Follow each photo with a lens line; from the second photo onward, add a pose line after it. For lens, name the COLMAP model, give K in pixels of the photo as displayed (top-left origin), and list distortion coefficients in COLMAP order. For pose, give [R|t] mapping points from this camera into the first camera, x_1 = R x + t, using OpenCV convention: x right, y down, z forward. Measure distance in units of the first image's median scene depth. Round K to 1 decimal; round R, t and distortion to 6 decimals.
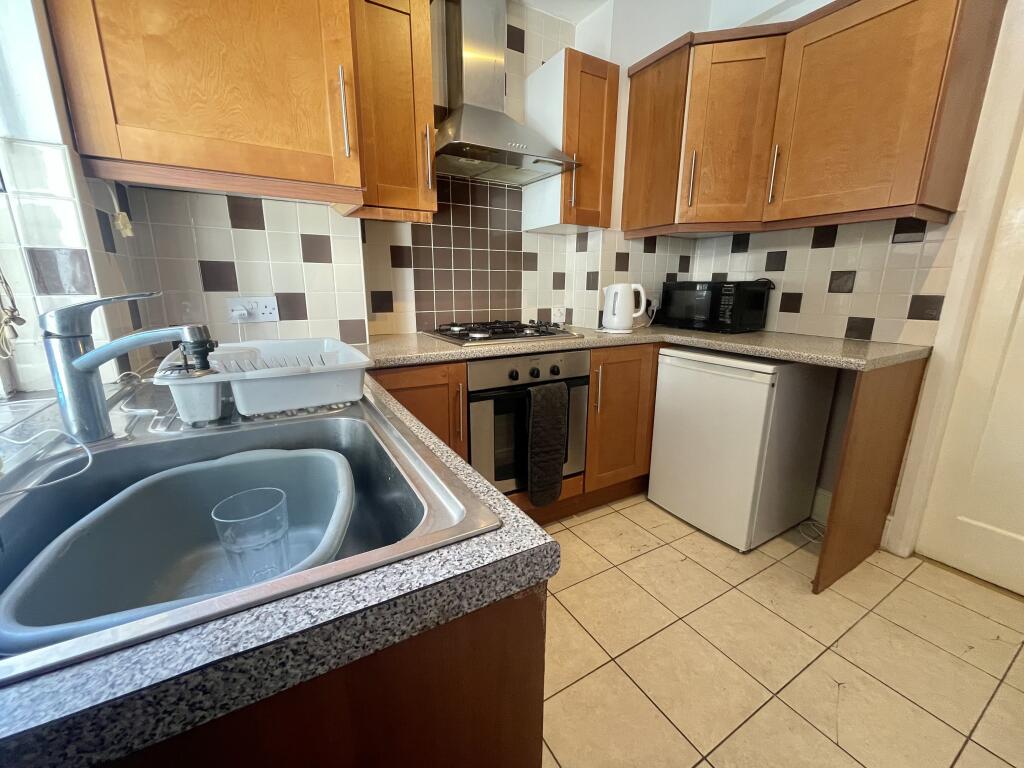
lens RADIAL K [[415.7, 0, 510.6], [0, 415.7, 382.1], [0, 0, 1]] dist [-0.001585, -0.000235]
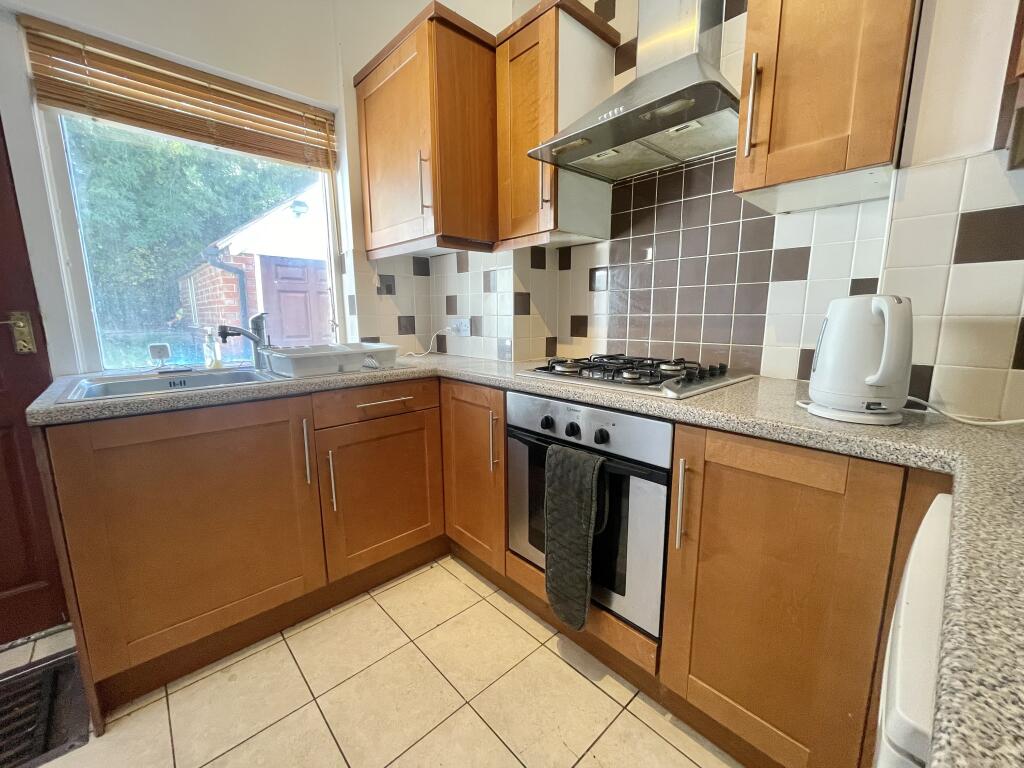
lens RADIAL K [[415.7, 0, 511.7], [0, 415.7, 383.6], [0, 0, 1]] dist [-0.001585, -0.000235]
pose [[0.228519, 0.156068, -0.960948, 0.614314], [-0.218728, 0.970062, 0.105533, -0.130416], [0.948650, 0.186070, 0.255814, 0.619934]]
